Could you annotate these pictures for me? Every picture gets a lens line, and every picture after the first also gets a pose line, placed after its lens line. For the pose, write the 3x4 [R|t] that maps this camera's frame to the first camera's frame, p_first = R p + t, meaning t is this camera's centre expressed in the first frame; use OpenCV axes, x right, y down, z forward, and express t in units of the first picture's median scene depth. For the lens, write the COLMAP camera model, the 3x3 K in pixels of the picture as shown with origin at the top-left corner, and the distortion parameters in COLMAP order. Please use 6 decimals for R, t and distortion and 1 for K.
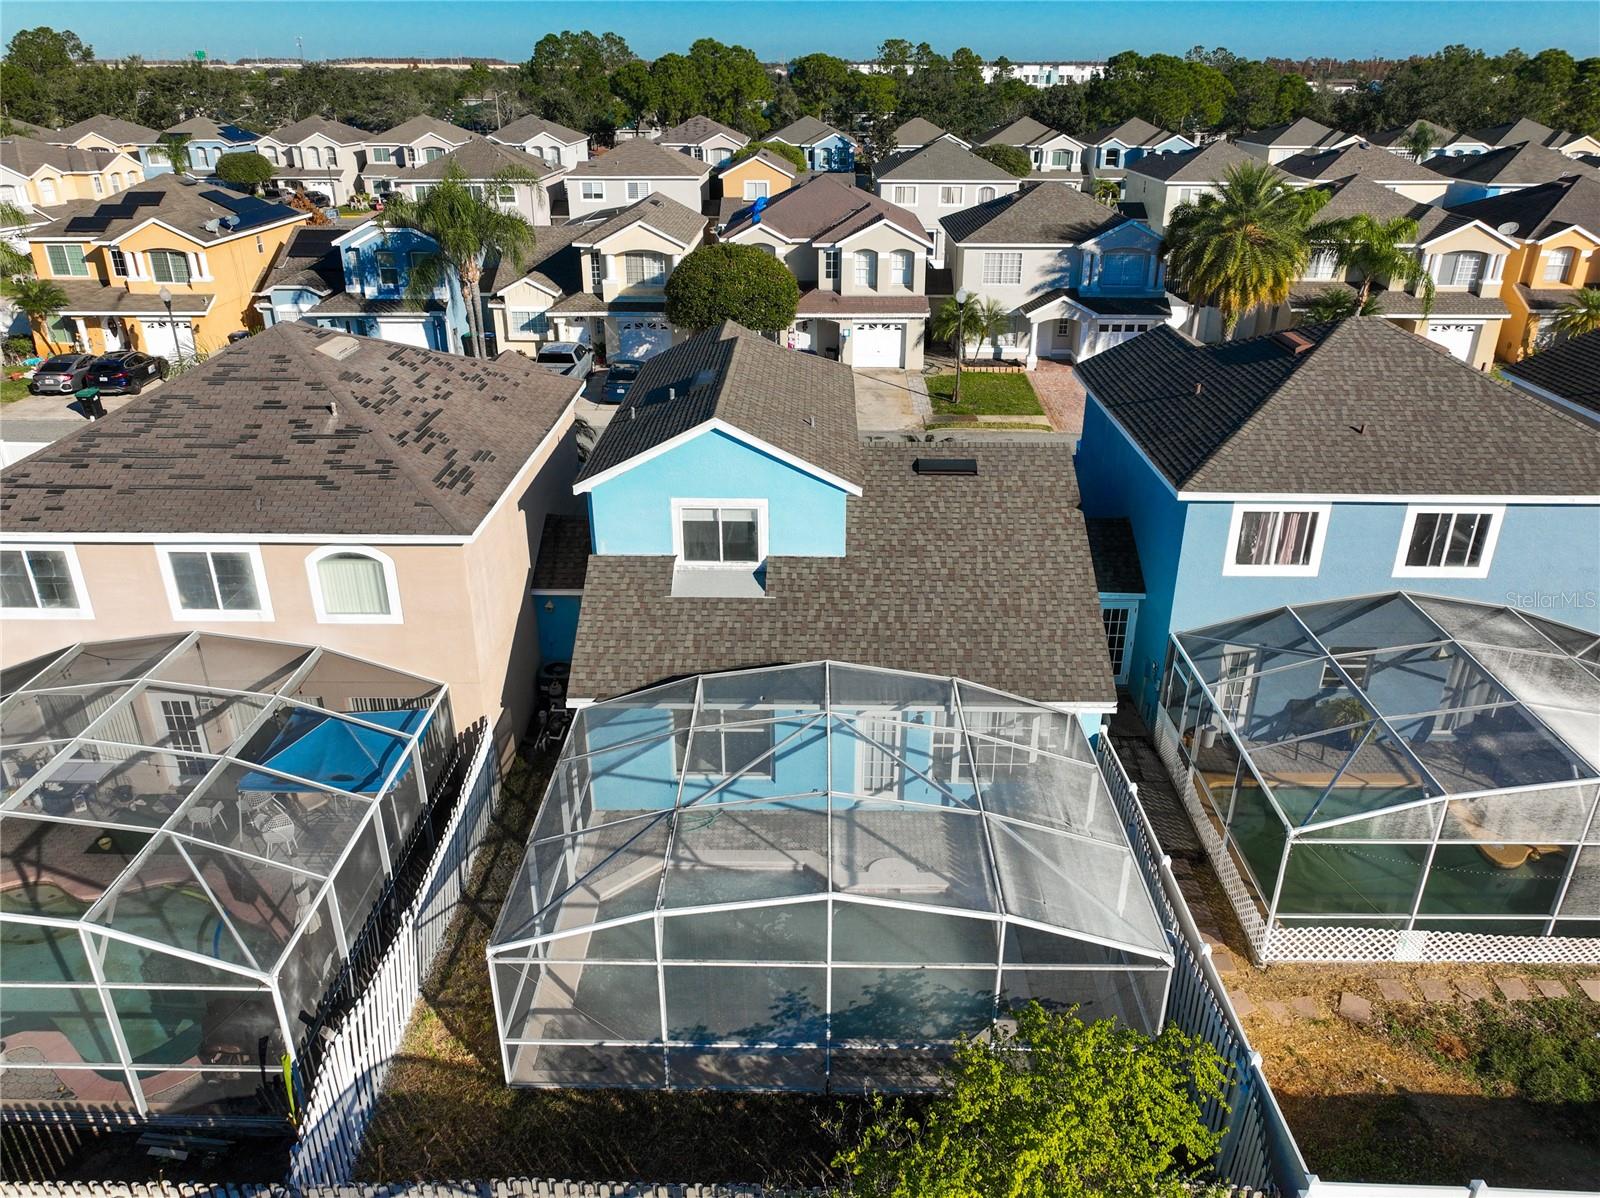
lens RADIAL K [[1148.3, 0, 800.0], [0, 1148.3, 599.0], [0, 0, 1]] dist [-0.009742, 0.005901]
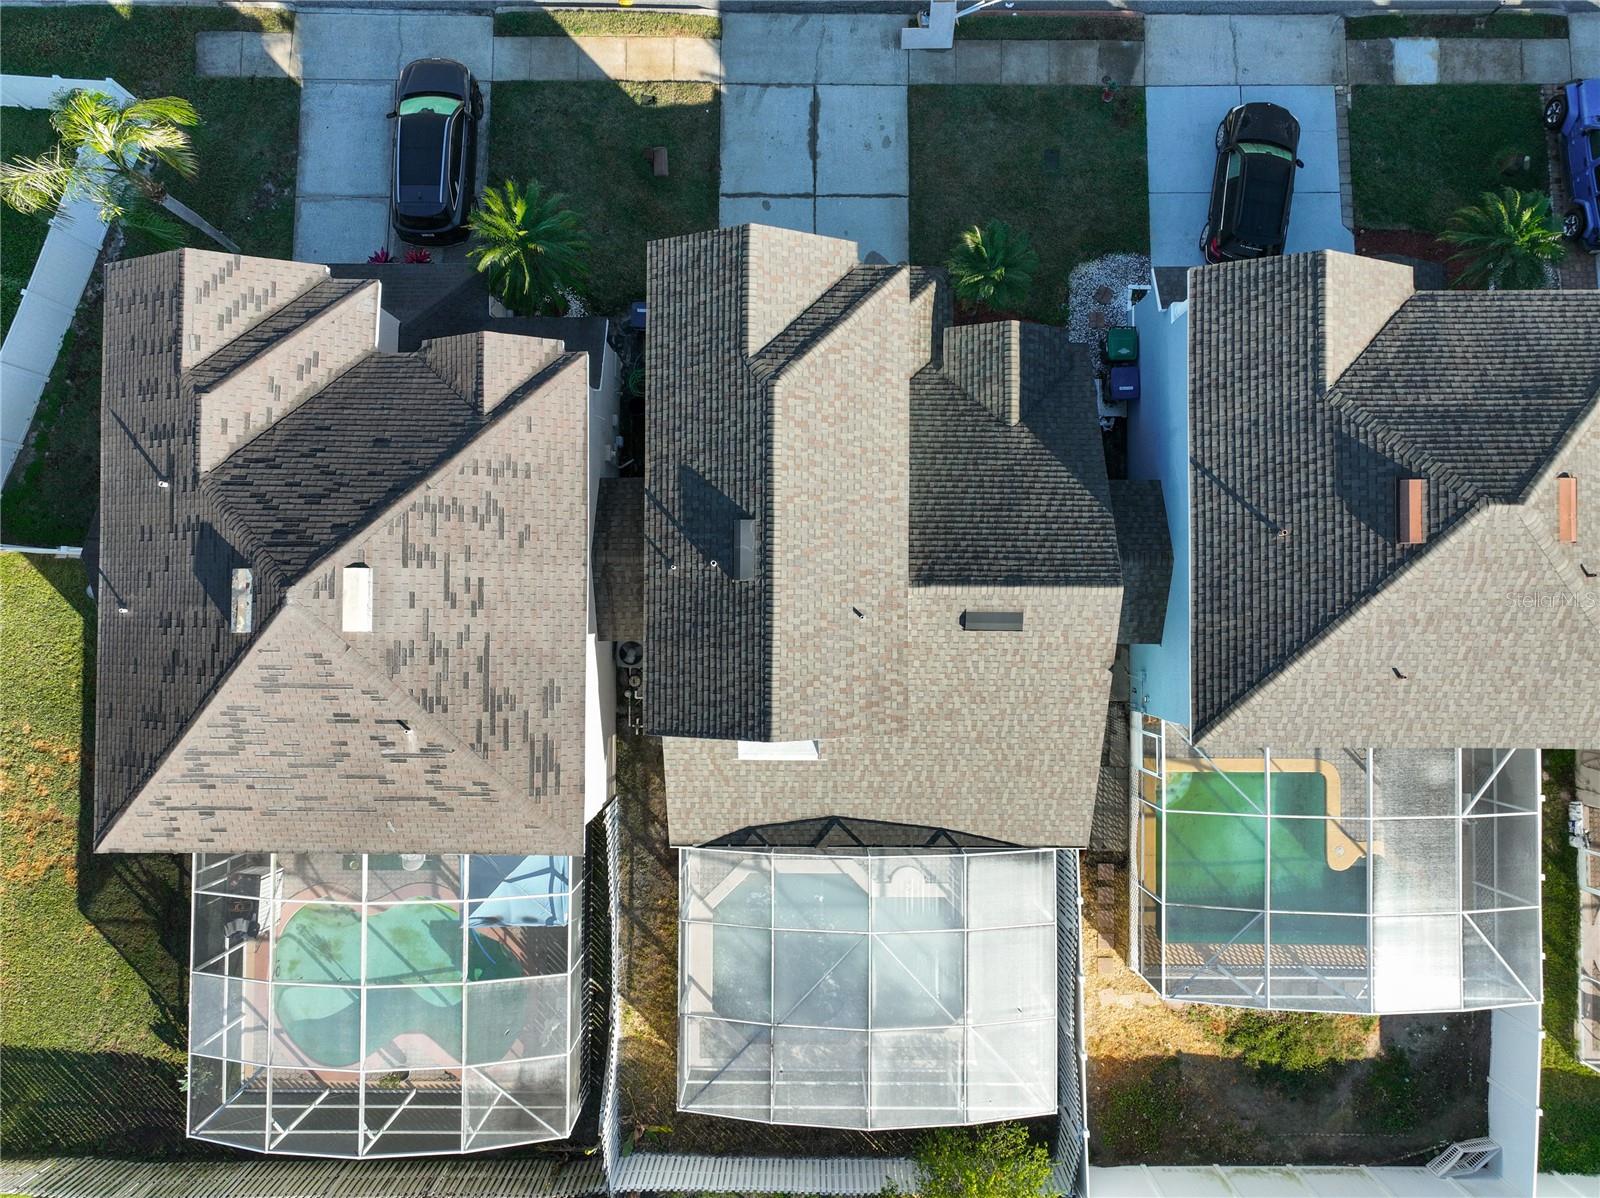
lens RADIAL K [[1149.8, 0, 800.0], [0, 1149.8, 599.0], [0, 0, 1]] dist [0.007817, 0.006443]
pose [[0.999877, -0.014525, -0.005949, -0.039102], [0.011626, 0.430706, 0.902417, -1.126157], [-0.010546, -0.902375, 0.430822, 0.630941]]
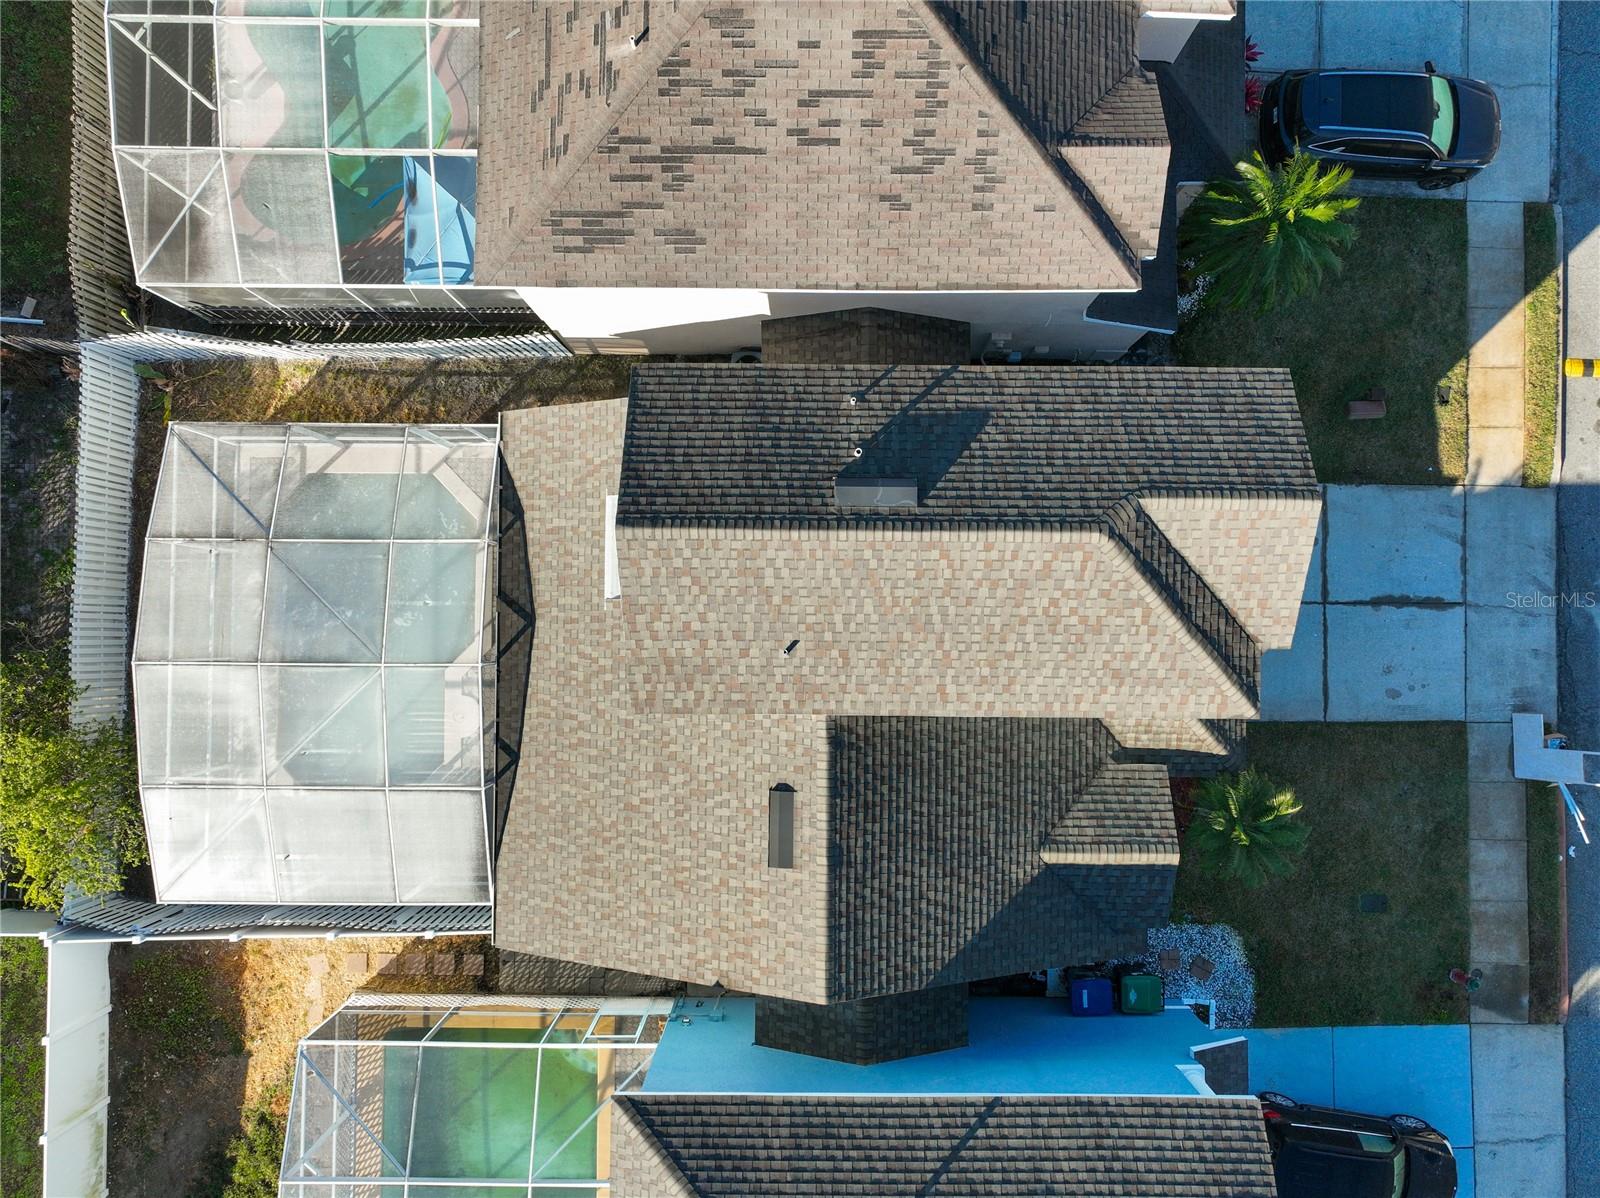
lens RADIAL K [[1149.8, 0, 800.0], [0, 1149.8, 599.0], [0, 0, 1]] dist [0.007817, 0.006443]
pose [[0.012257, 0.999616, -0.024839, -0.005018], [-0.403529, 0.027673, 0.914548, -0.887853], [0.914885, -0.001187, 0.403713, 0.762547]]
